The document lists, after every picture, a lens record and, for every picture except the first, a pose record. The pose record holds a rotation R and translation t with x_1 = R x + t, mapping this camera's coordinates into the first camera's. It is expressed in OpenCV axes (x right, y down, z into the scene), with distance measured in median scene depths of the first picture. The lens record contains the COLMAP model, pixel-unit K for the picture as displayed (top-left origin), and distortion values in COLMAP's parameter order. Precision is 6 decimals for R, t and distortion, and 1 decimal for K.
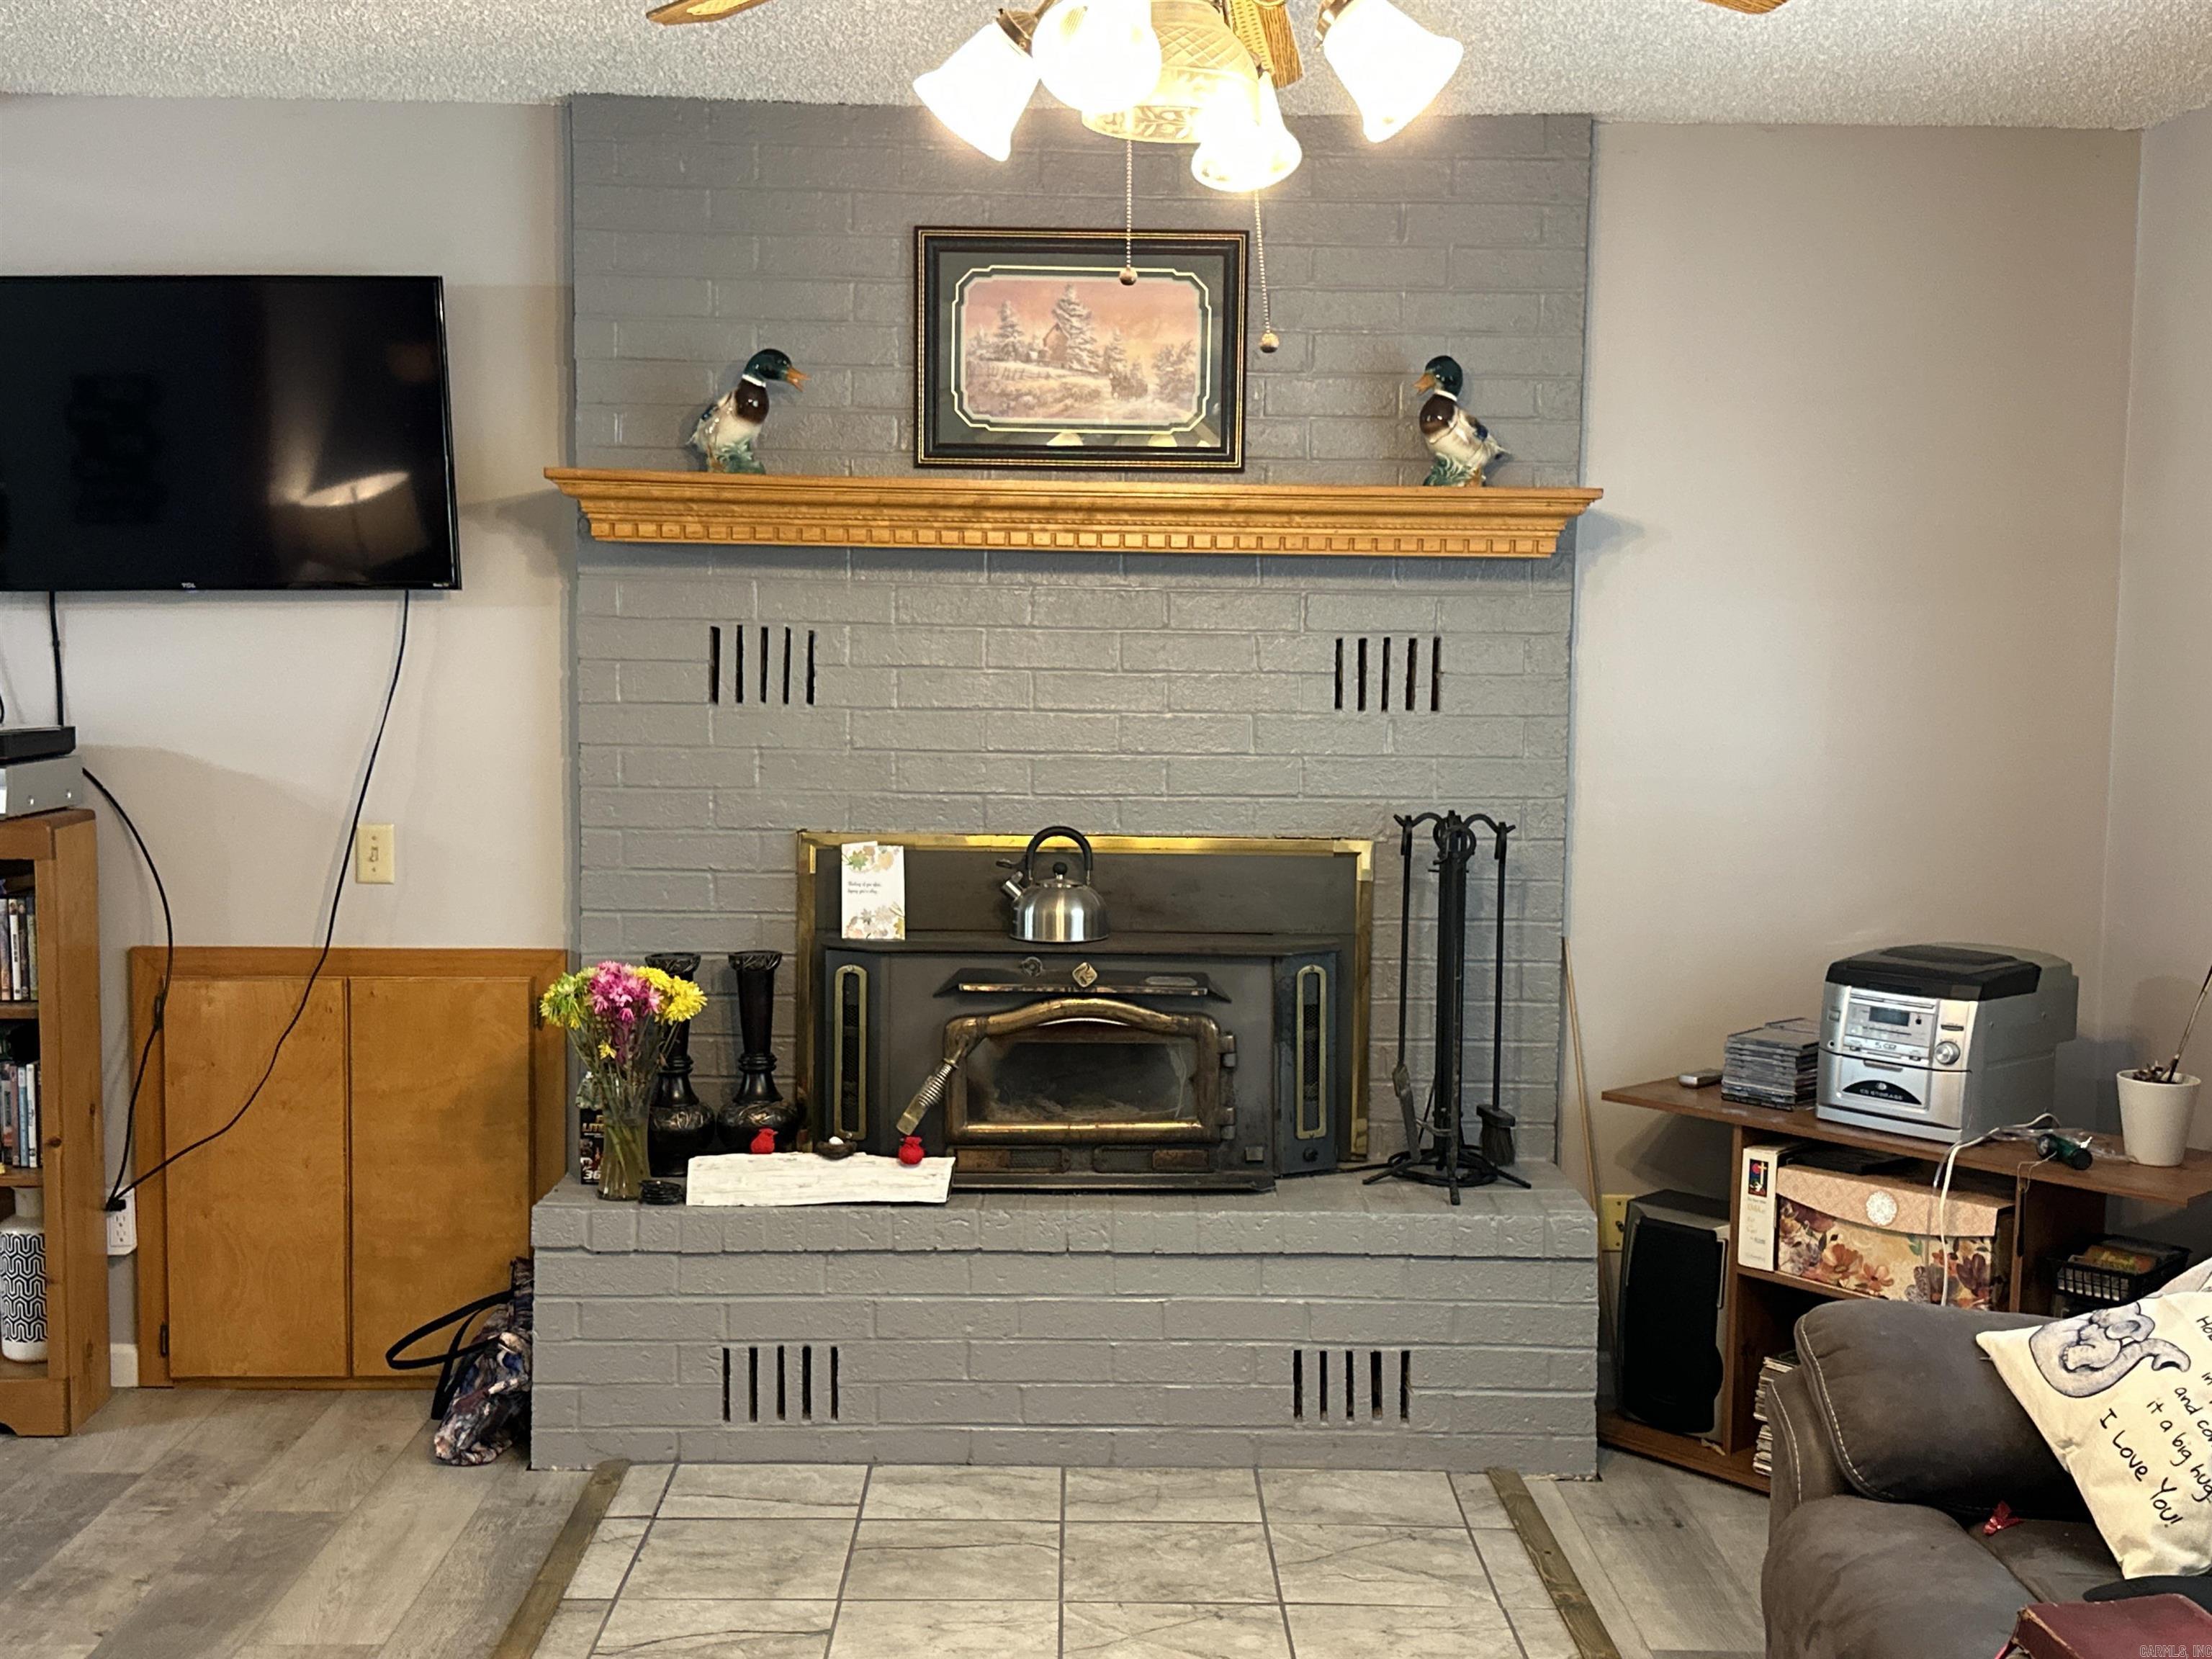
lens RADIAL K [[2423.9, 0, 1111.3], [0, 2423.9, 828.3], [0, 0, 1]] dist [0.052818, 0.000000]
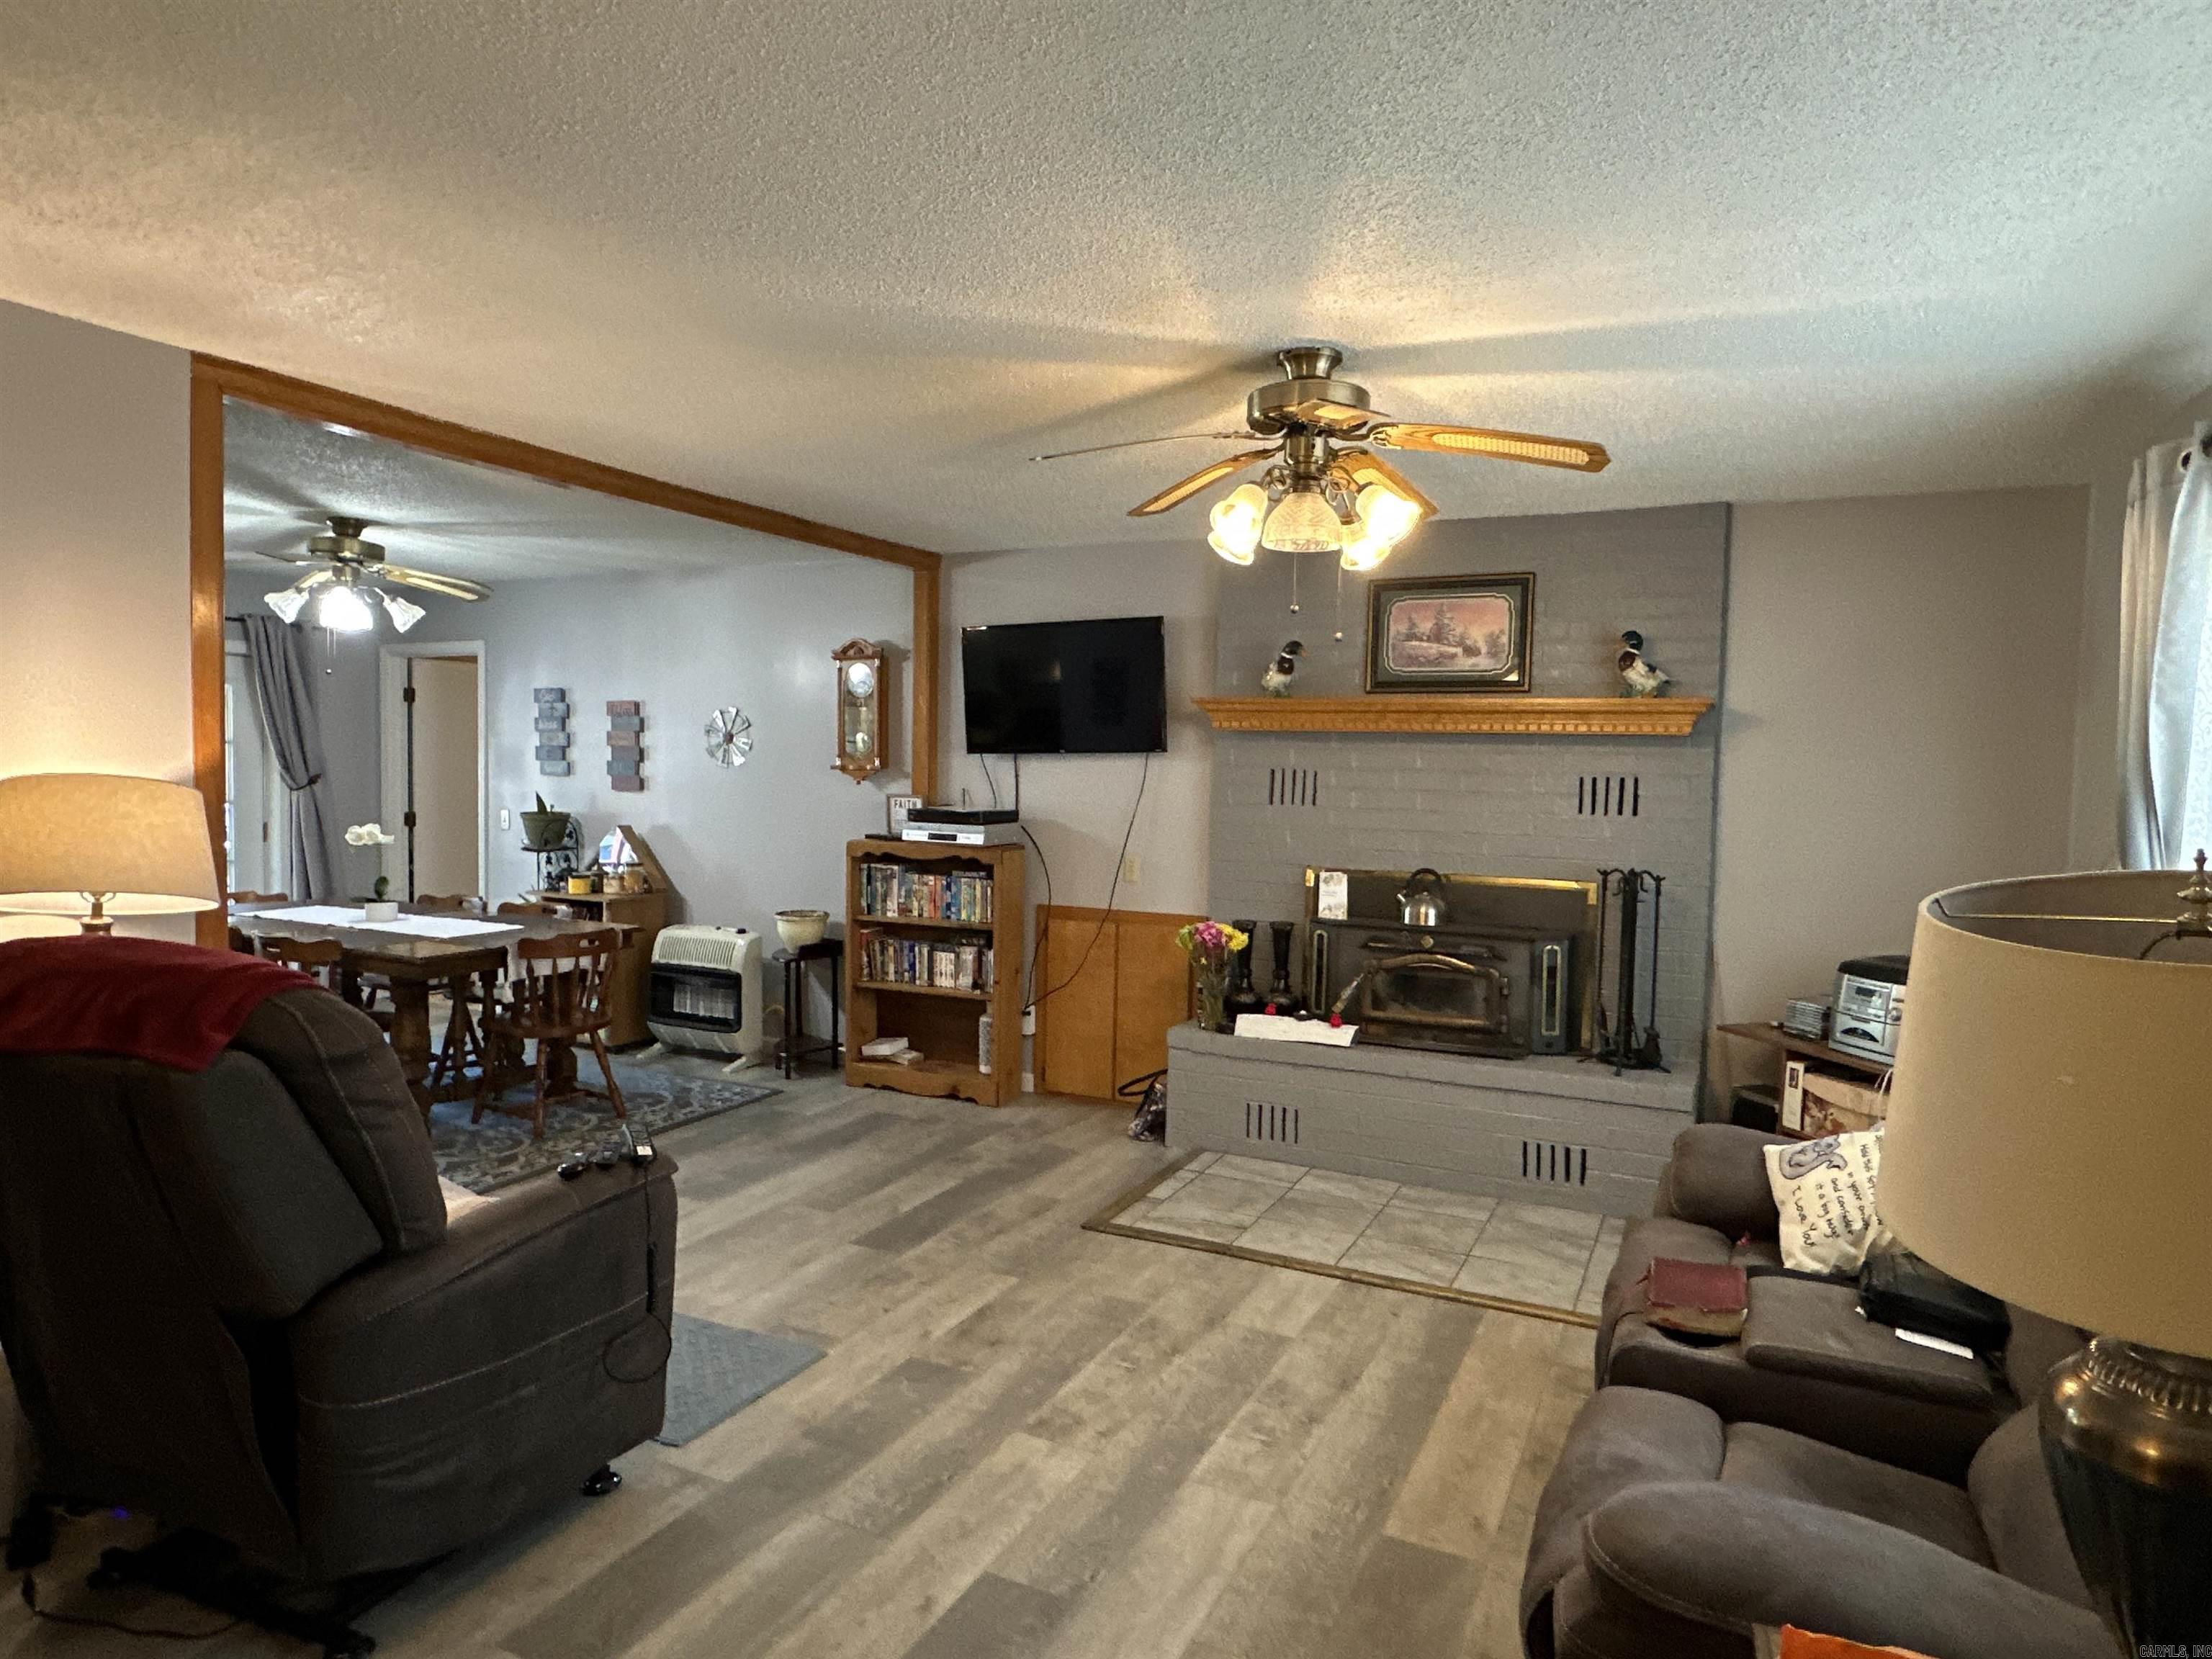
lens RADIAL K [[1289.7, 0, 1102.4], [0, 1289.7, 817.5], [0, 0, 1]] dist [-0.034187, -0.001231]
pose [[0.886236, 0.023232, -0.462651, 0.238822], [-0.046779, 0.998124, -0.039487, 0.011952], [0.460865, 0.056637, 0.885661, -0.077562]]
